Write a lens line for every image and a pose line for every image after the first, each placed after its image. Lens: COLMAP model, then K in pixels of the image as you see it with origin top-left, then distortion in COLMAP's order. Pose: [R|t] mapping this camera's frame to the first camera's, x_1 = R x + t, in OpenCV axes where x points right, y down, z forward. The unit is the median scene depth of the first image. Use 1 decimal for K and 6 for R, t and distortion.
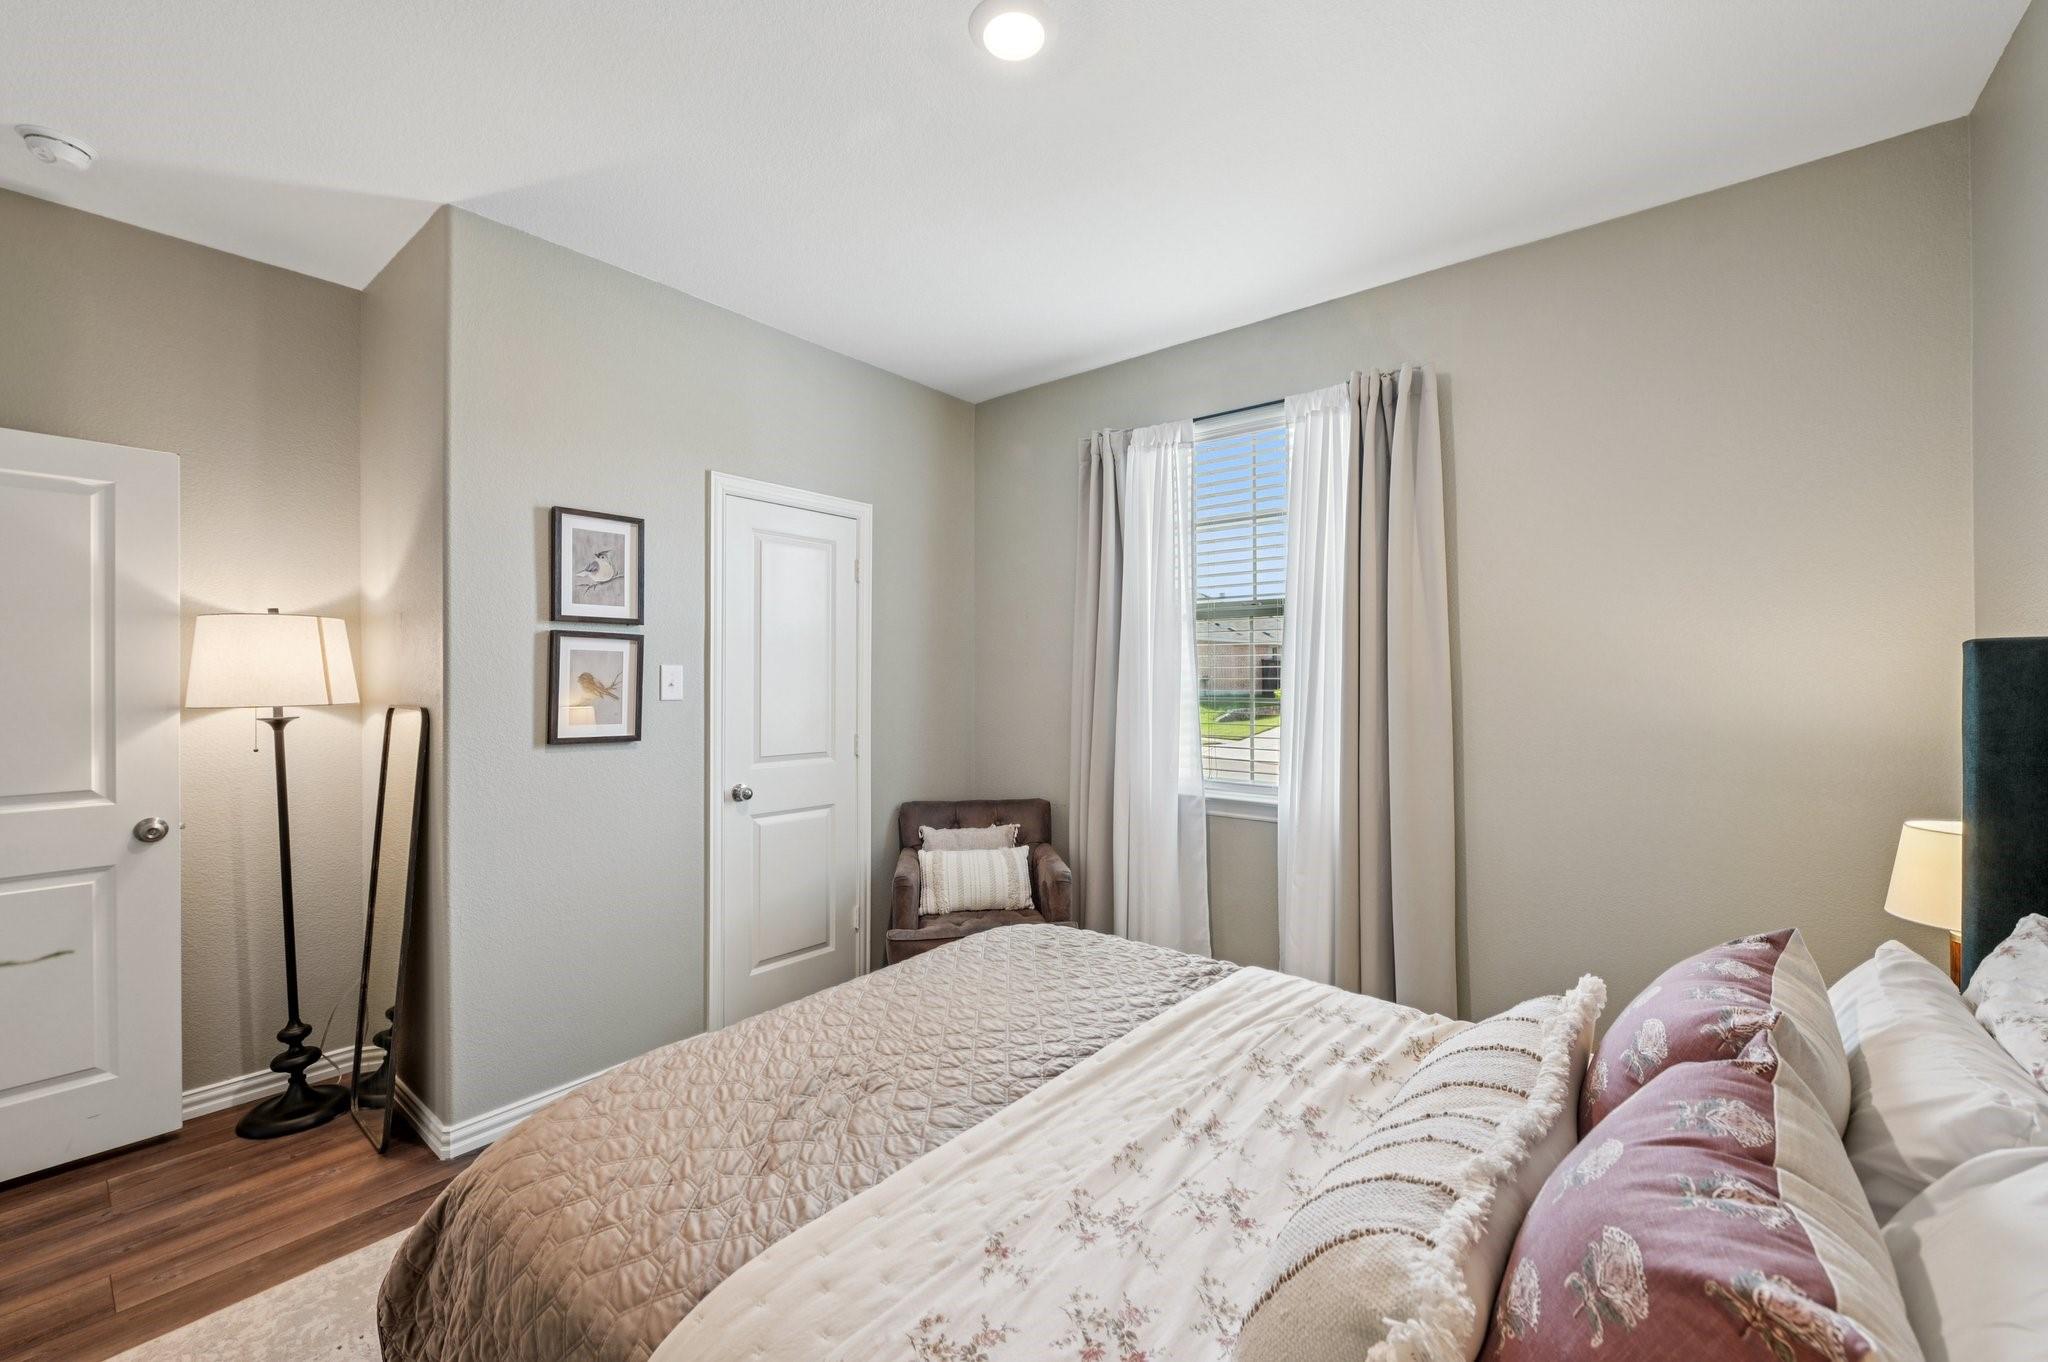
lens RADIAL K [[814.2, 0, 1022.7], [0, 814.2, 673.1], [0, 0, 1]] dist [-0.000209, -0.000006]
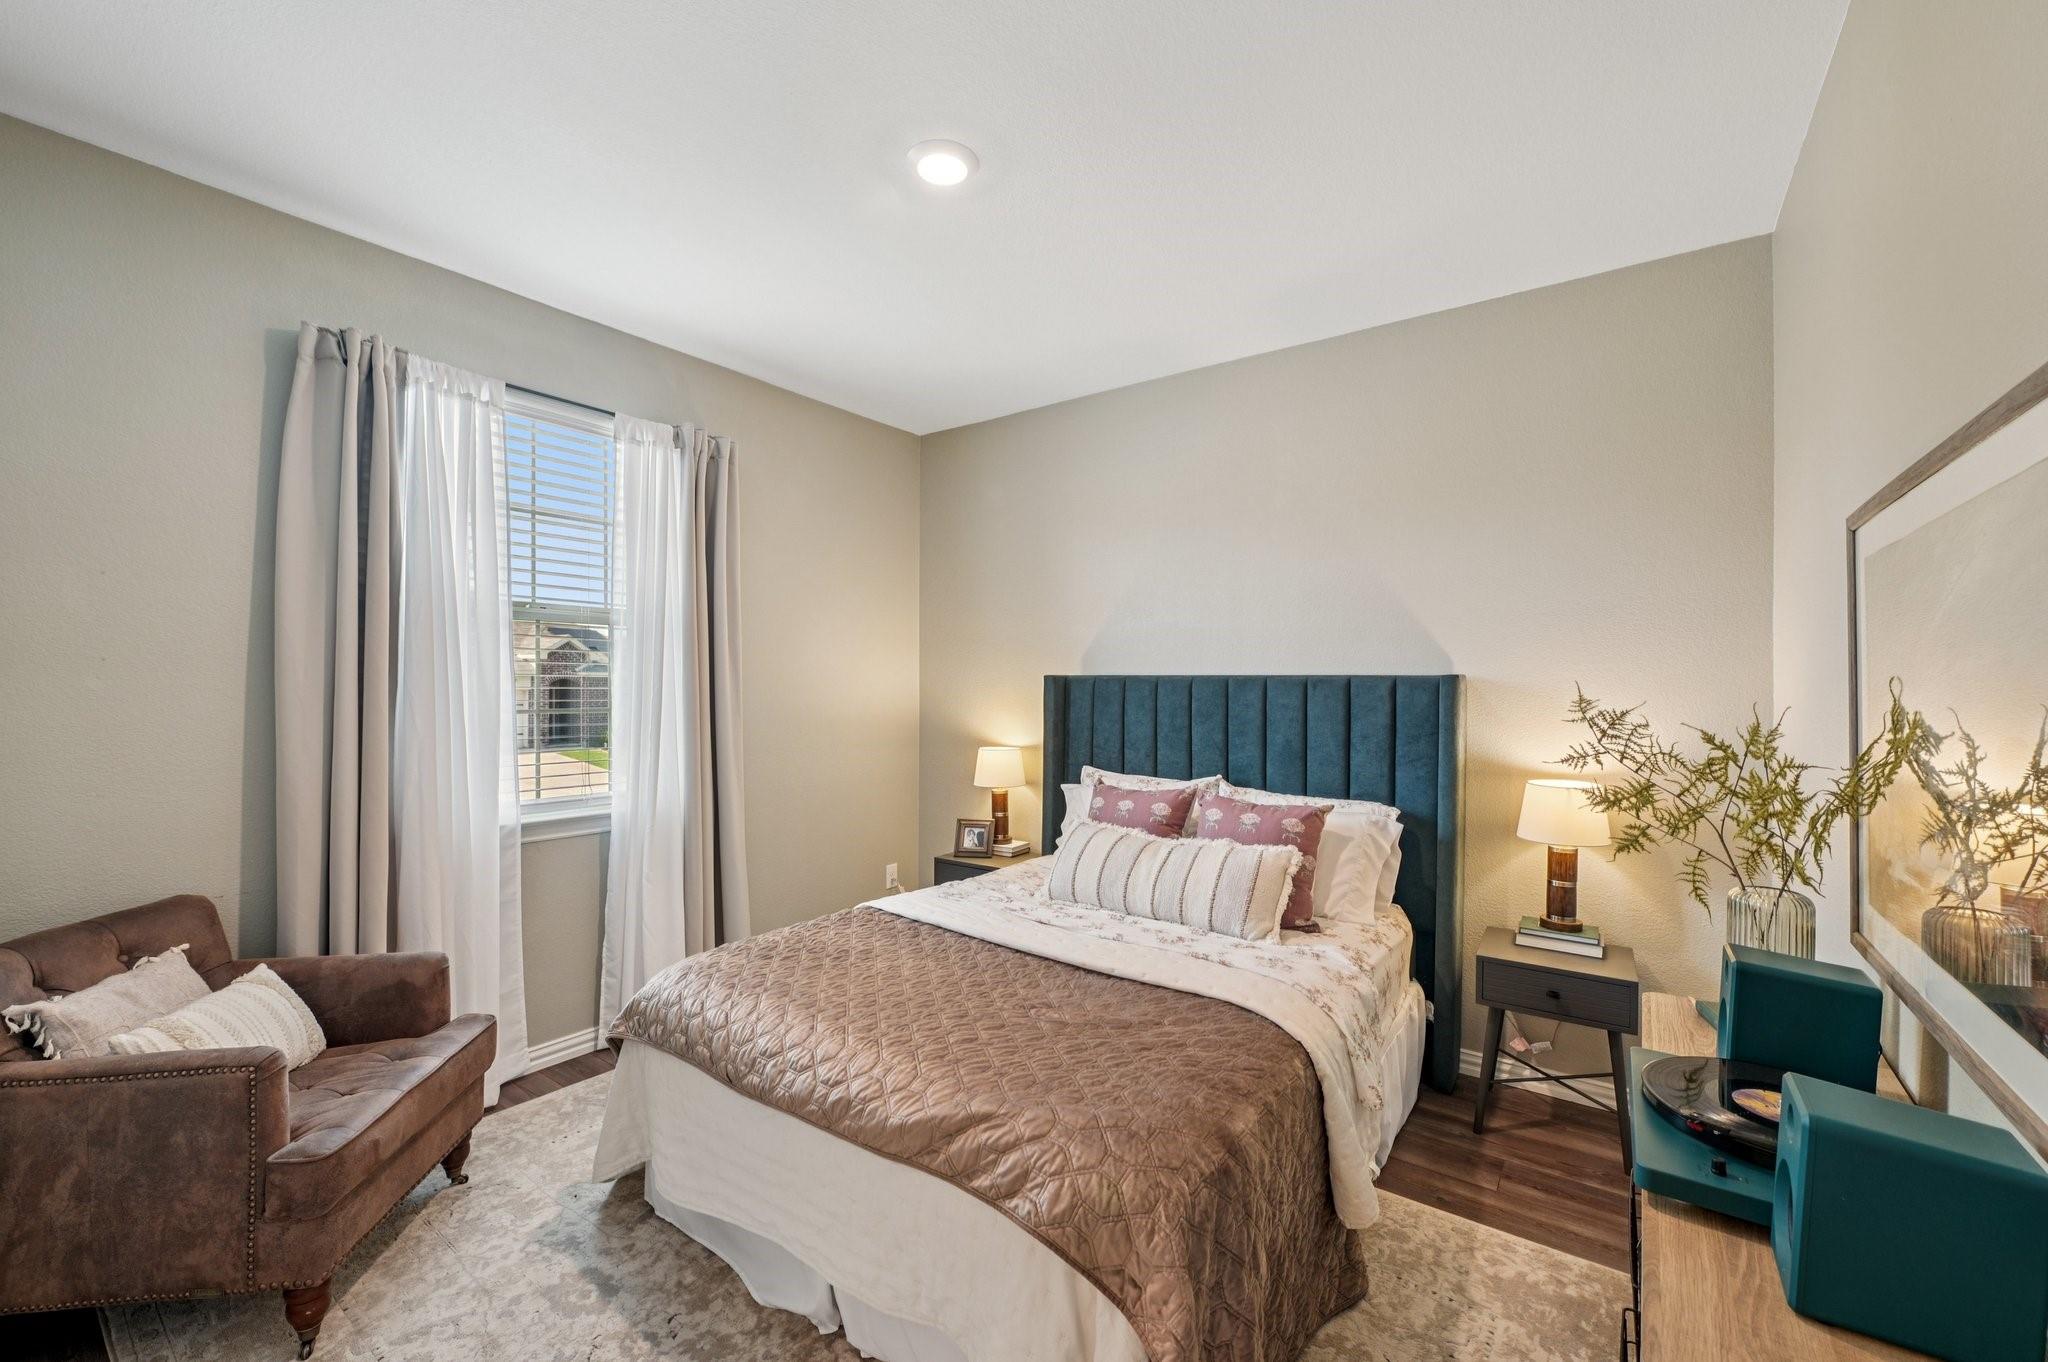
lens RADIAL K [[820.0, 0, 1022.5], [0, 820.0, 689.1], [0, 0, 1]] dist [0.000076, 0.000027]
pose [[-0.058478, -0.009288, 0.998245, -0.699803], [-0.005082, 0.999947, 0.009007, -0.003298], [-0.998276, -0.004546, -0.058522, 0.523276]]
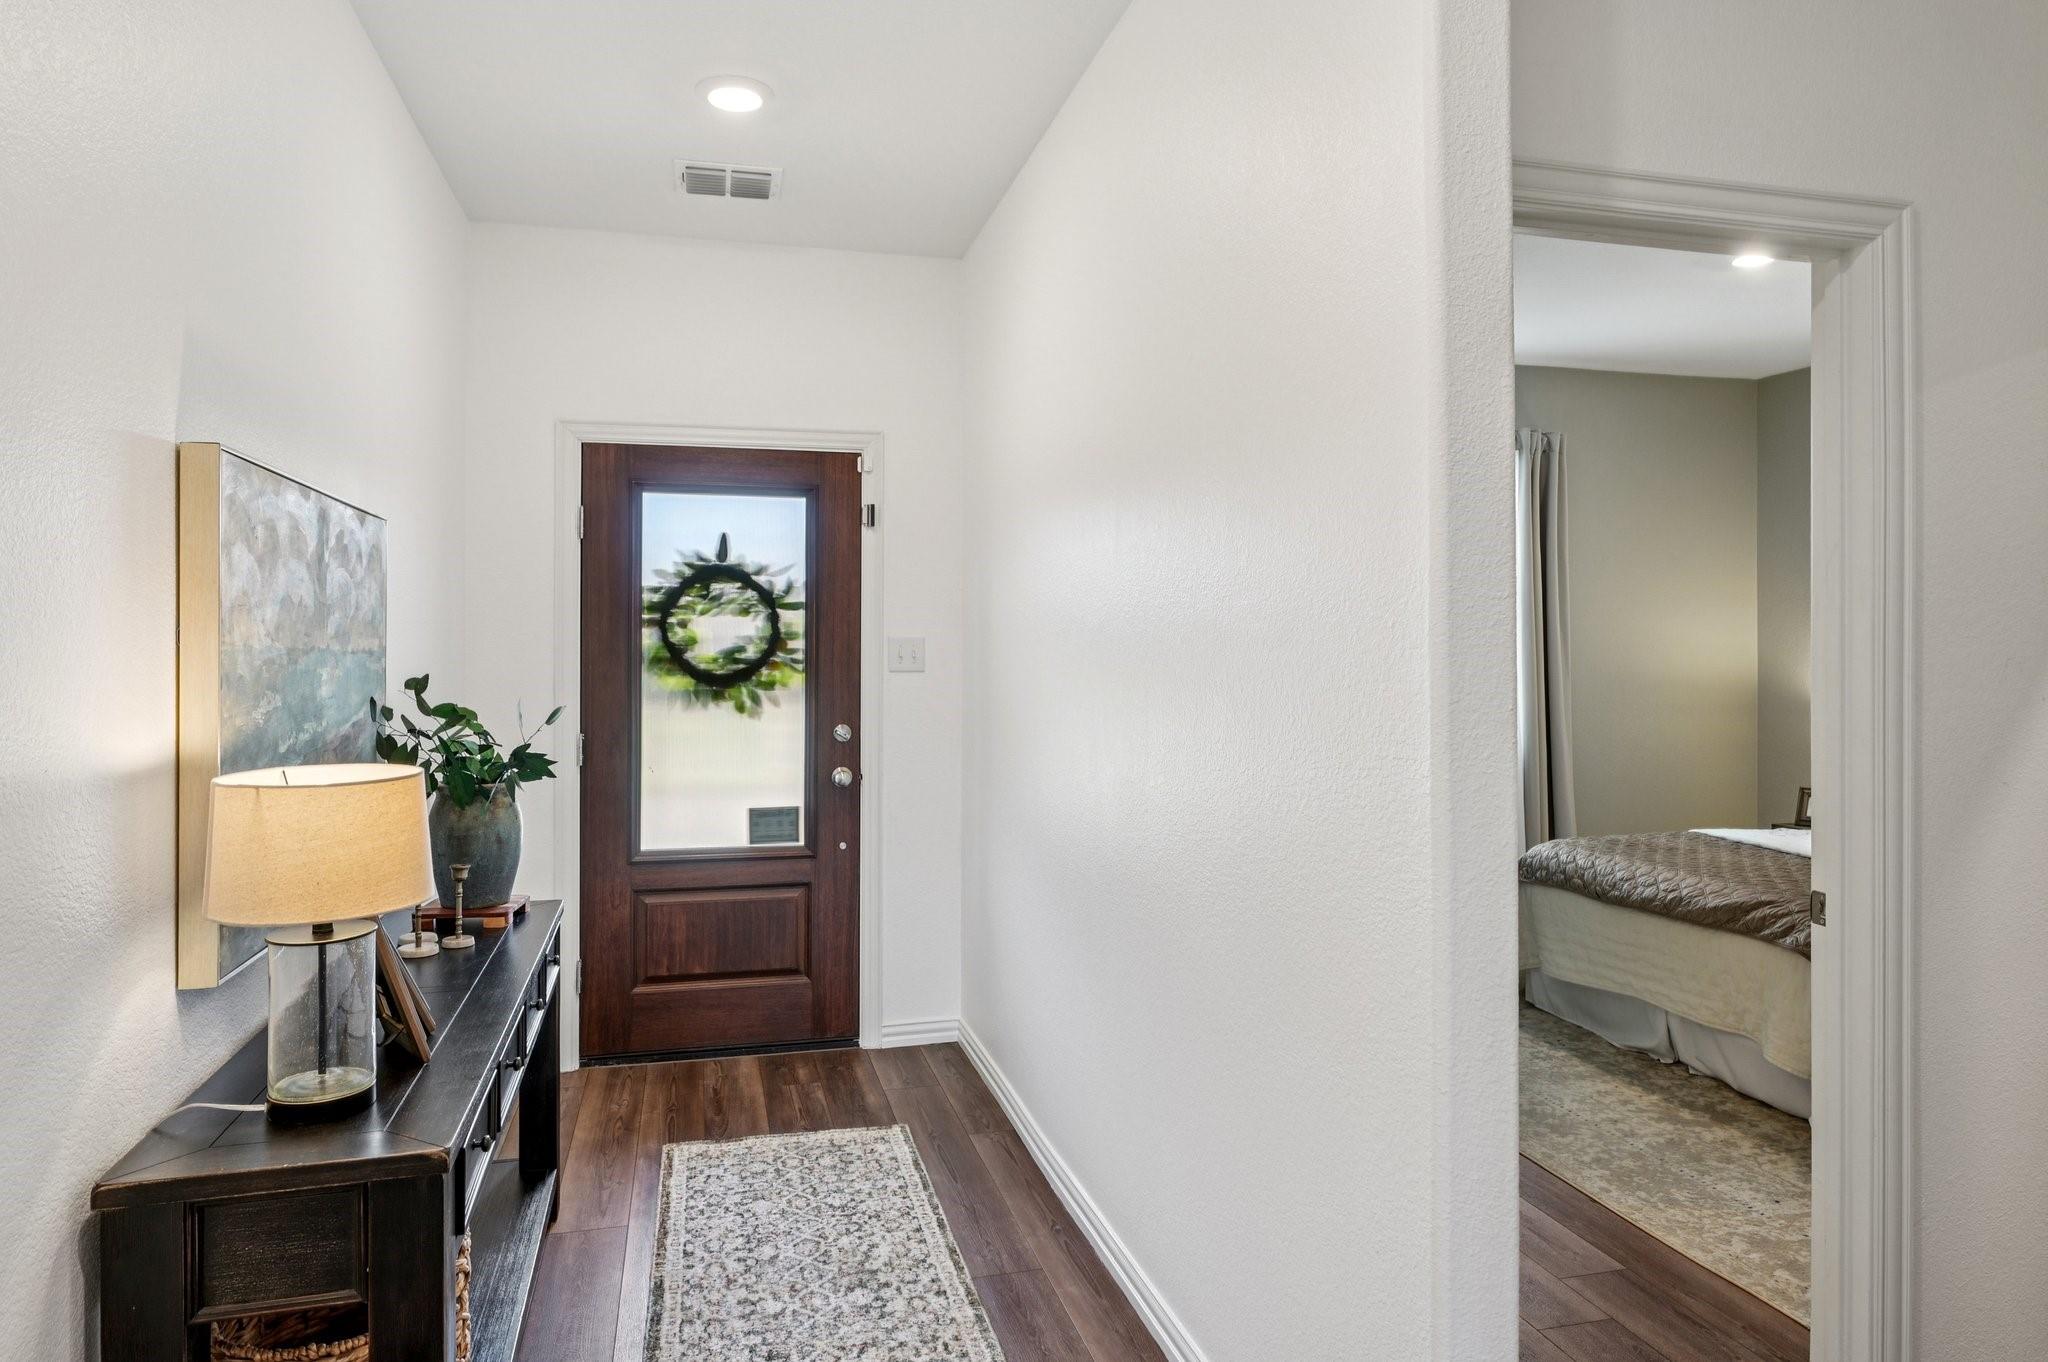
lens RADIAL K [[1261.2, 0, 1024.3], [0, 1261.2, 646.6], [0, 0, 1]] dist [-0.001828, 0.000003]
pose [[0.581244, -0.008207, 0.813688, -1.762051], [0.006316, 0.999965, 0.005575, -0.015828], [-0.813705, 0.001899, 0.581275, 0.377700]]
